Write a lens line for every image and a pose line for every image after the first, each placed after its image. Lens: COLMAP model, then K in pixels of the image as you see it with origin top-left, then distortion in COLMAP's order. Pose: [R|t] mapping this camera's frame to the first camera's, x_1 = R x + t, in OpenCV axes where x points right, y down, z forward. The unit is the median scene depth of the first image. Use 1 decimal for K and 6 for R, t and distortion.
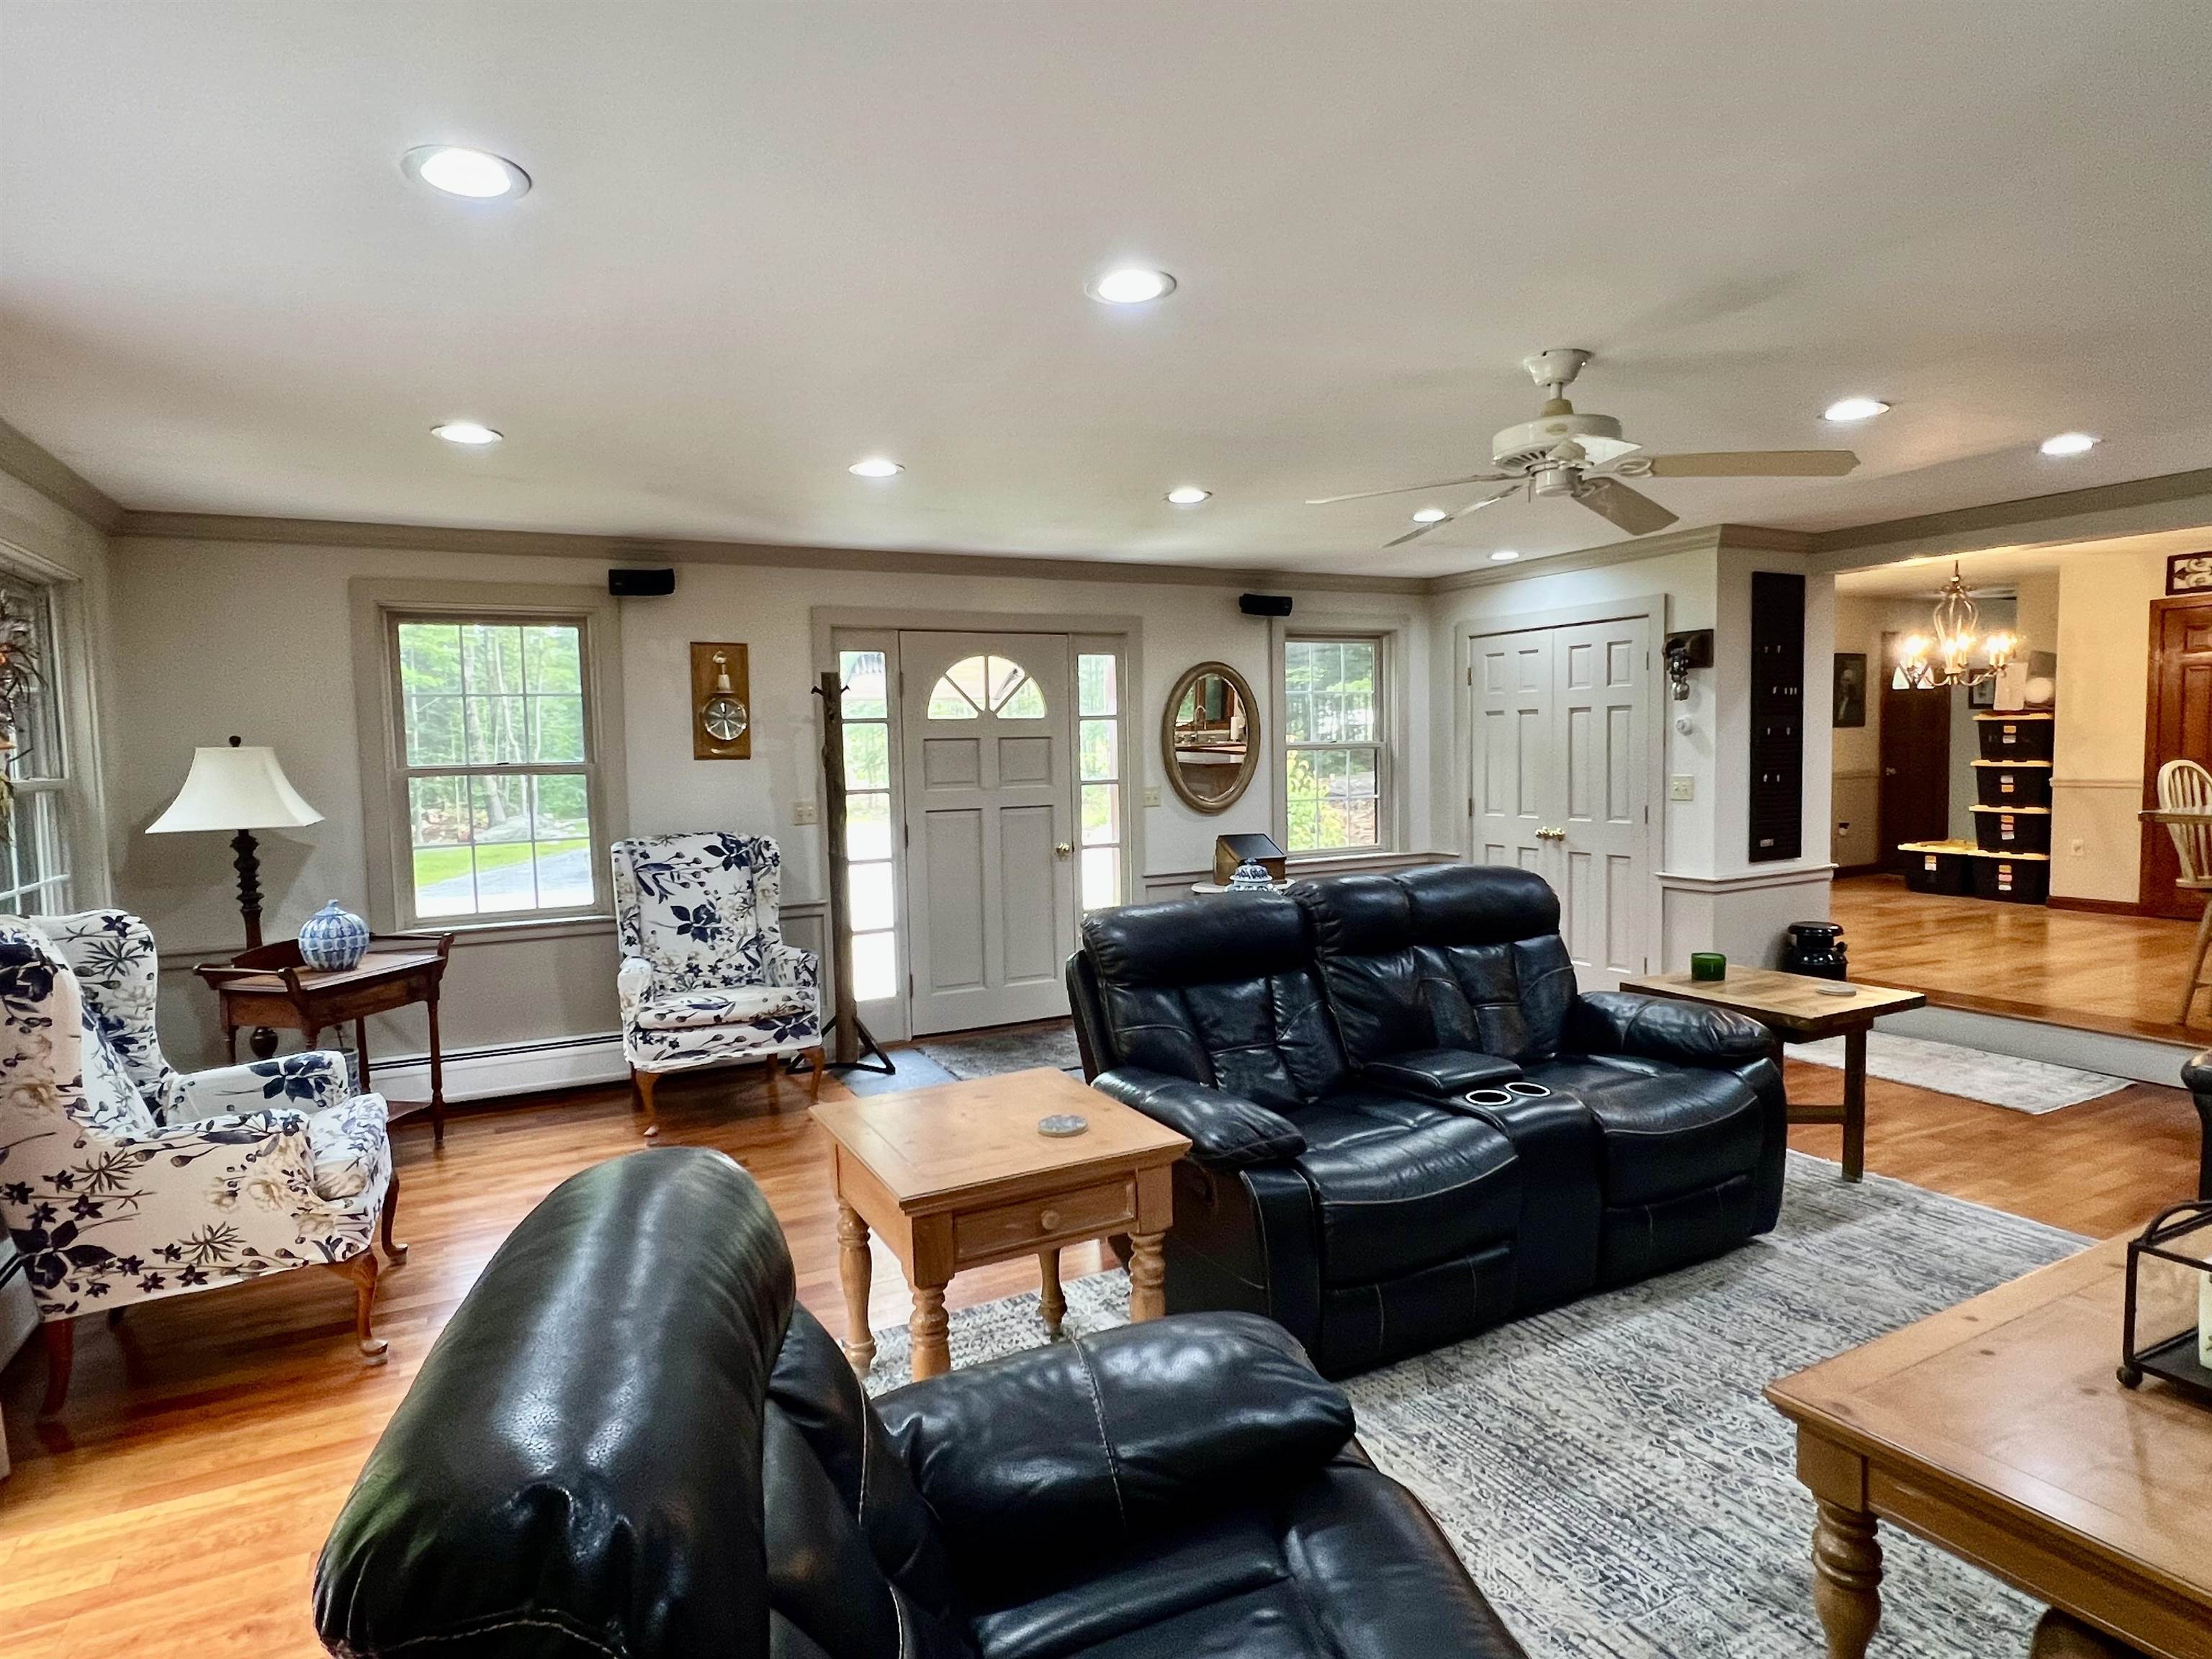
lens RADIAL K [[1221.5, 0, 1099.3], [0, 1221.5, 831.7], [0, 0, 1]] dist [0.000167, 0.000984]
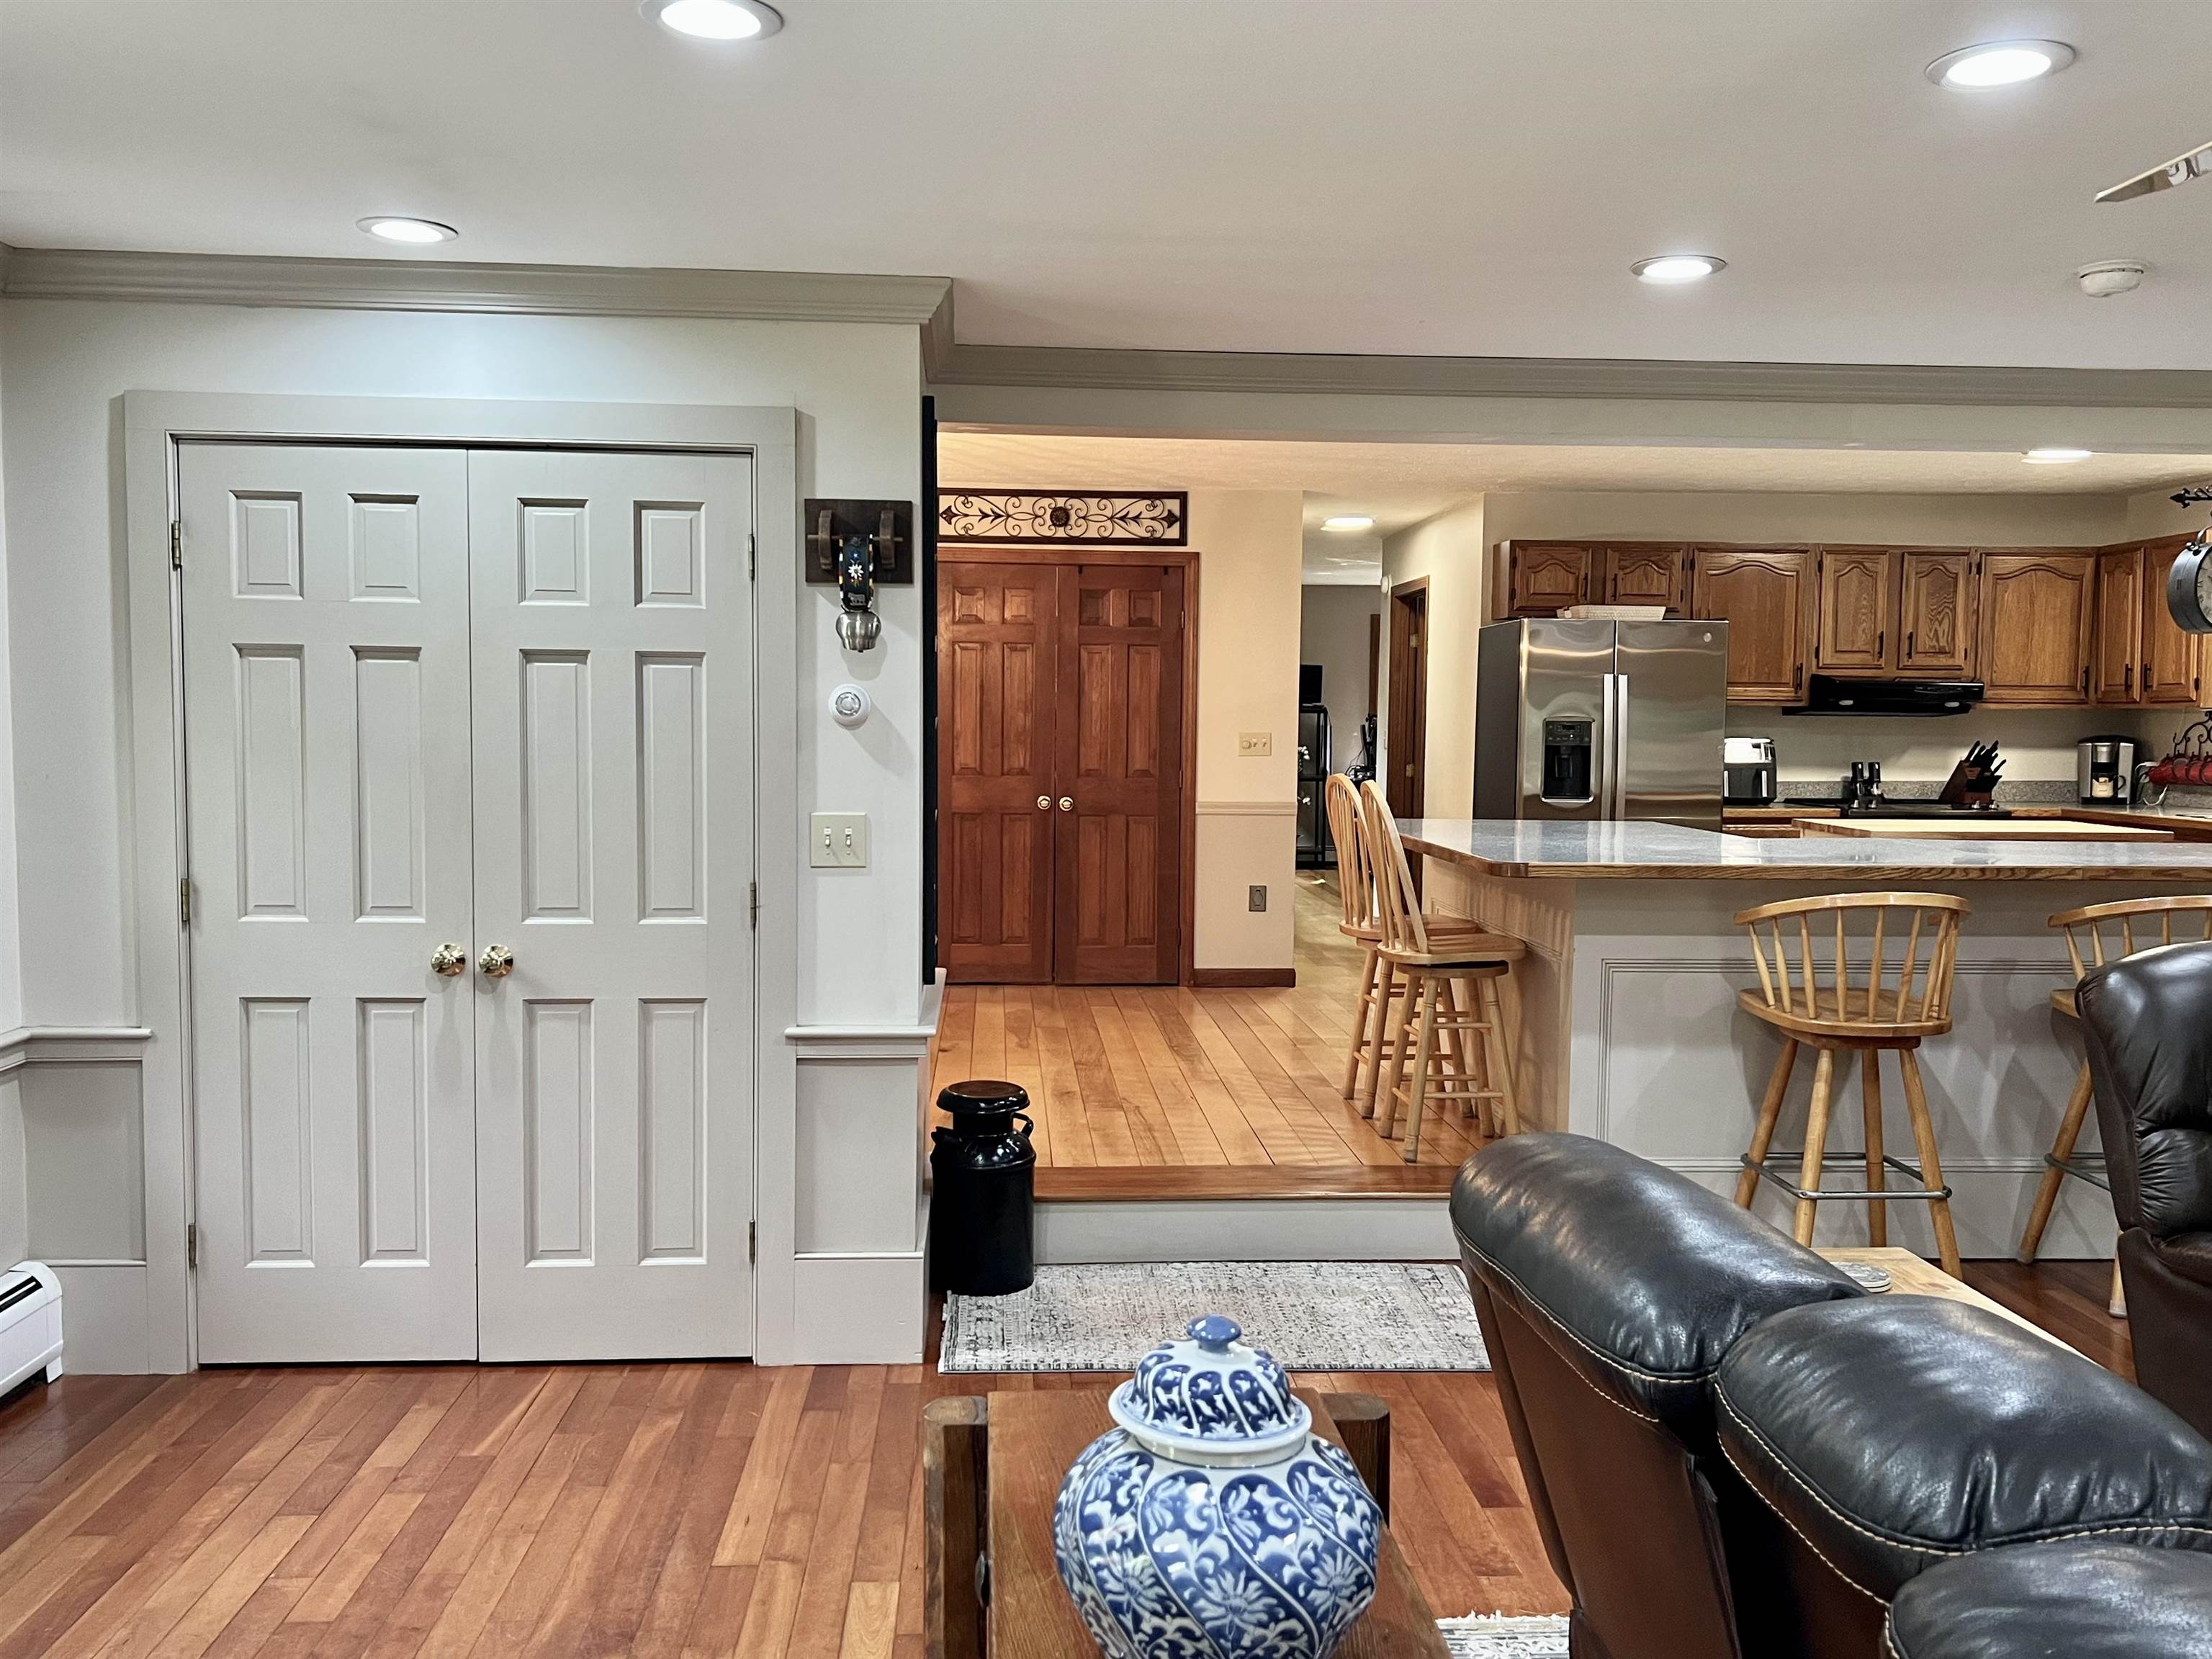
lens RADIAL K [[1830.5, 0, 1110.0], [0, 1830.5, 844.7], [0, 0, 1]] dist [0.091344, -0.164691]
pose [[0.404833, -0.038012, 0.913600, -0.104780], [0.044830, 0.998759, 0.021691, -0.041915], [-0.913291, 0.032176, 0.406034, 0.584347]]
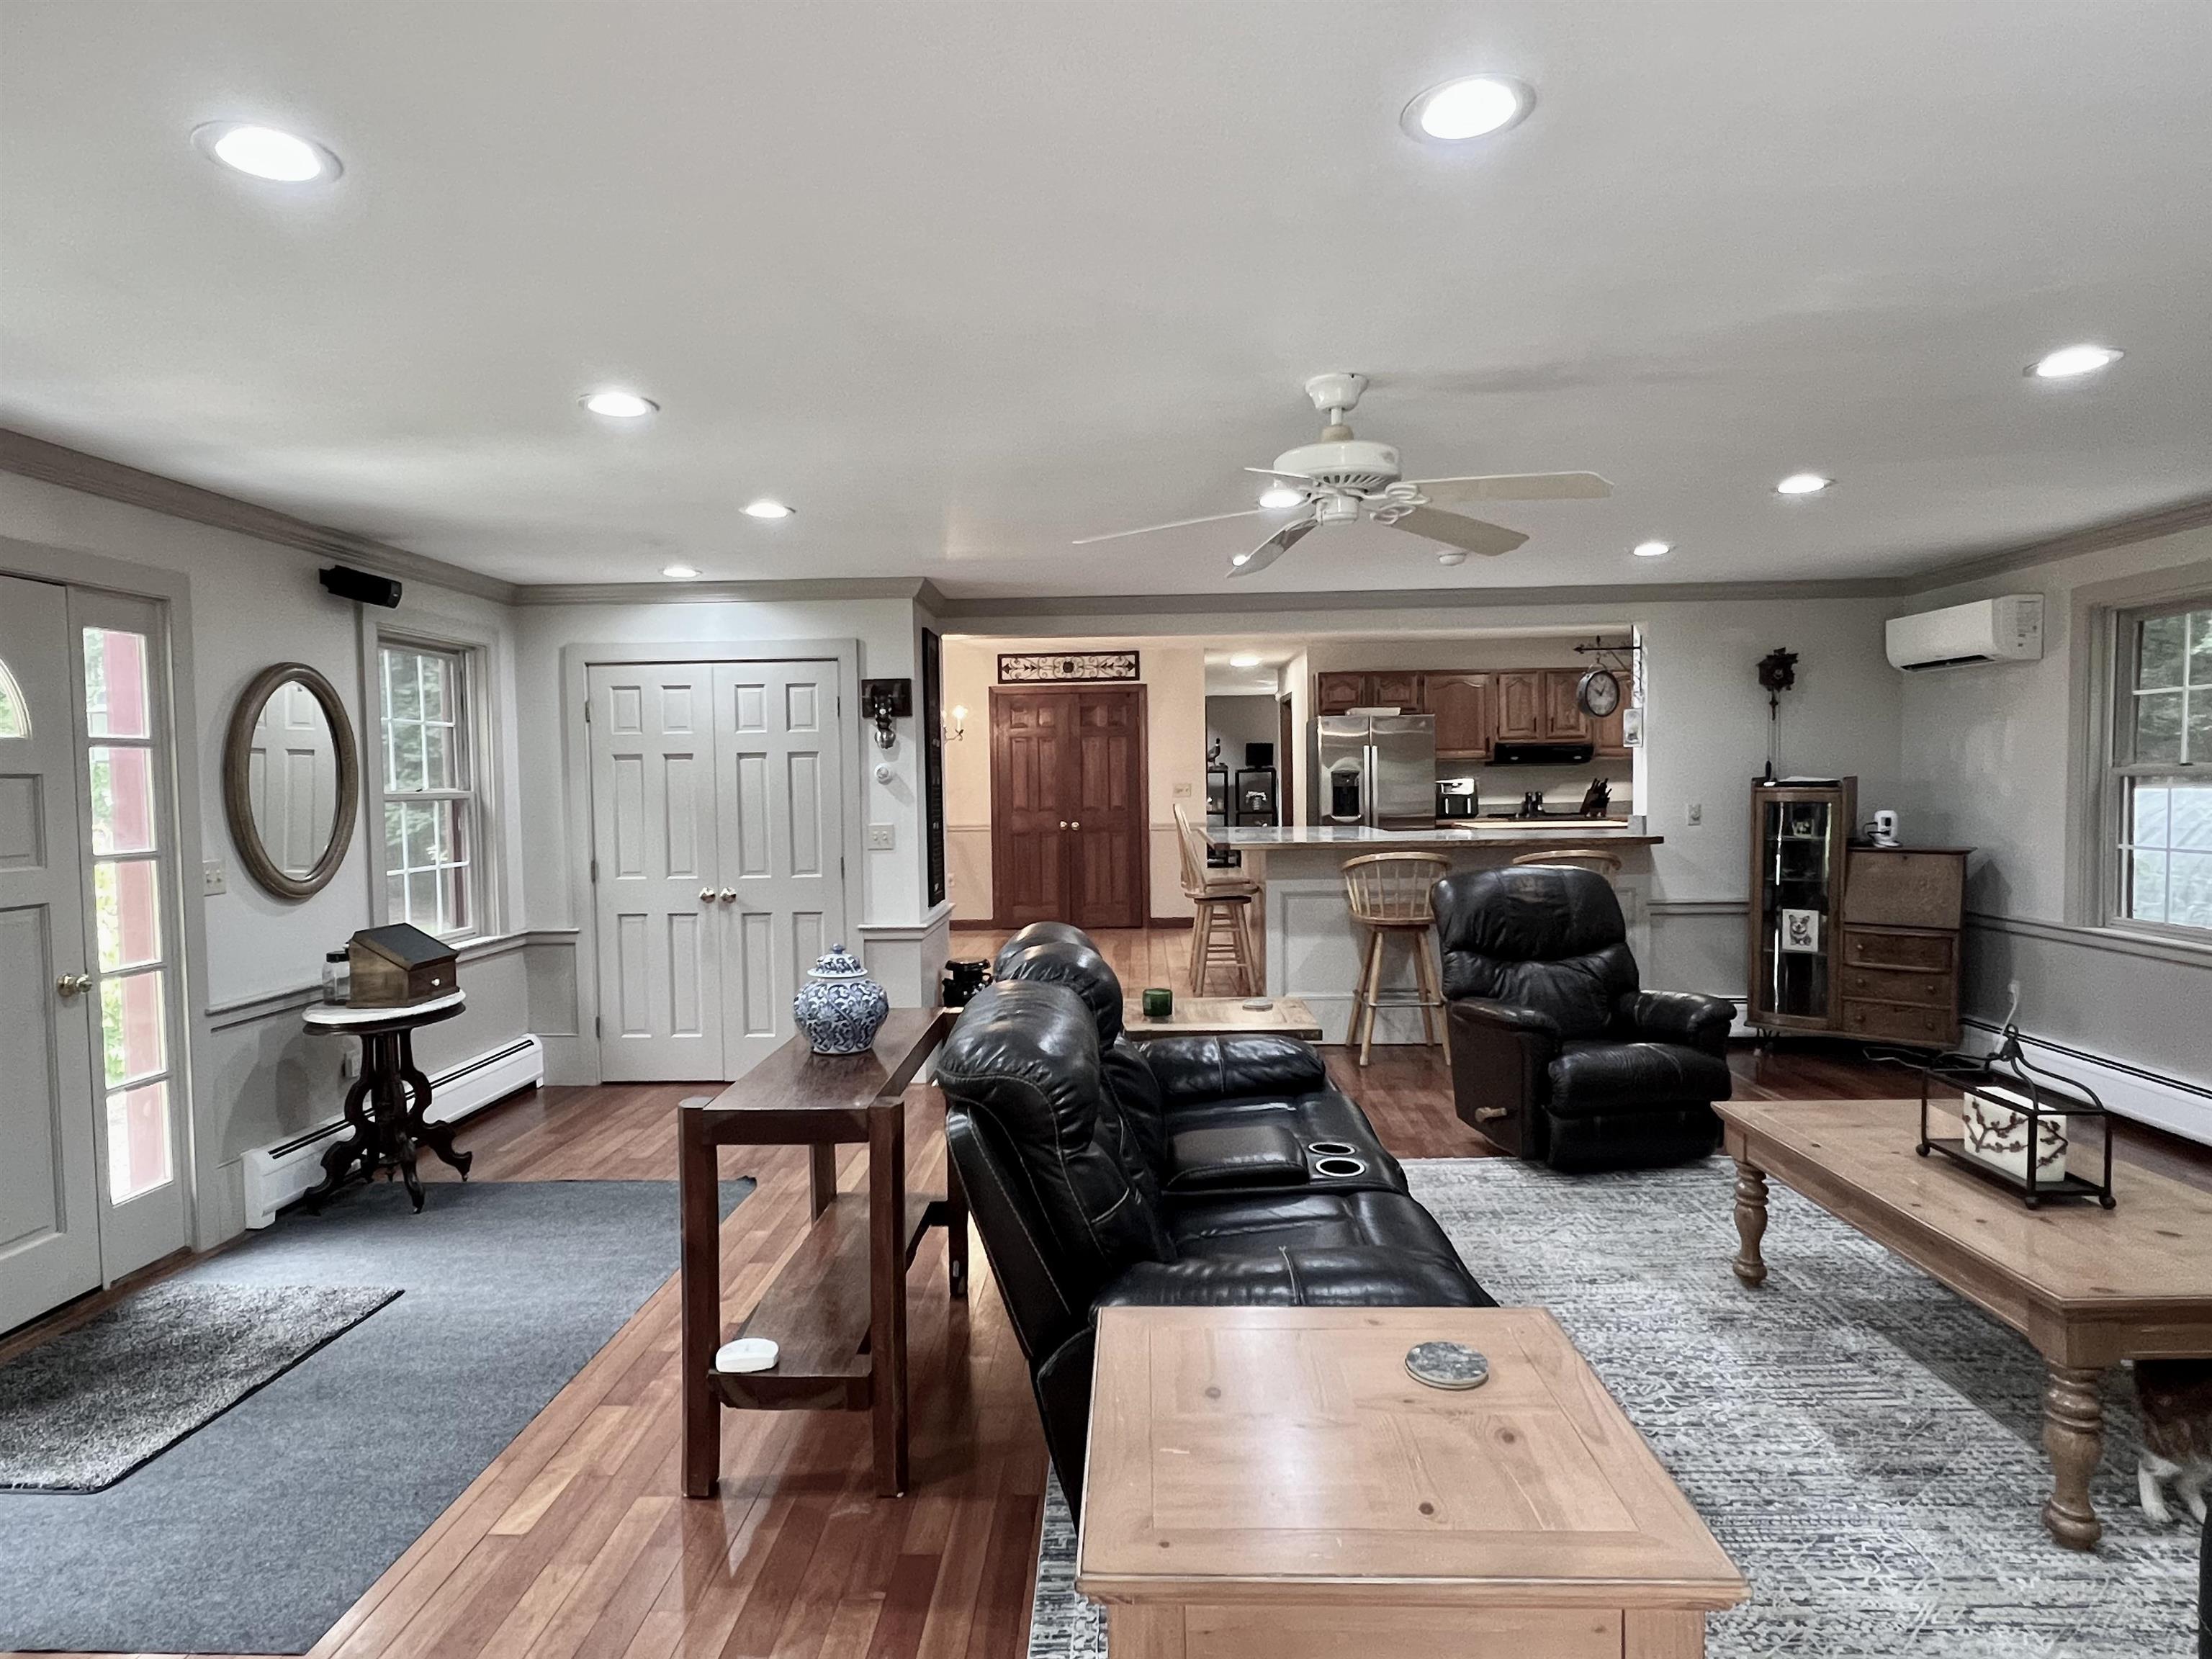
lens RADIAL K [[1221.5, 0, 1099.3], [0, 1221.5, 831.7], [0, 0, 1]] dist [0.000167, 0.000984]
pose [[0.490218, -0.022989, 0.871297, -0.273681], [0.066503, 0.997725, -0.011091, -0.016438], [-0.869059, 0.063381, 0.490632, 0.340147]]
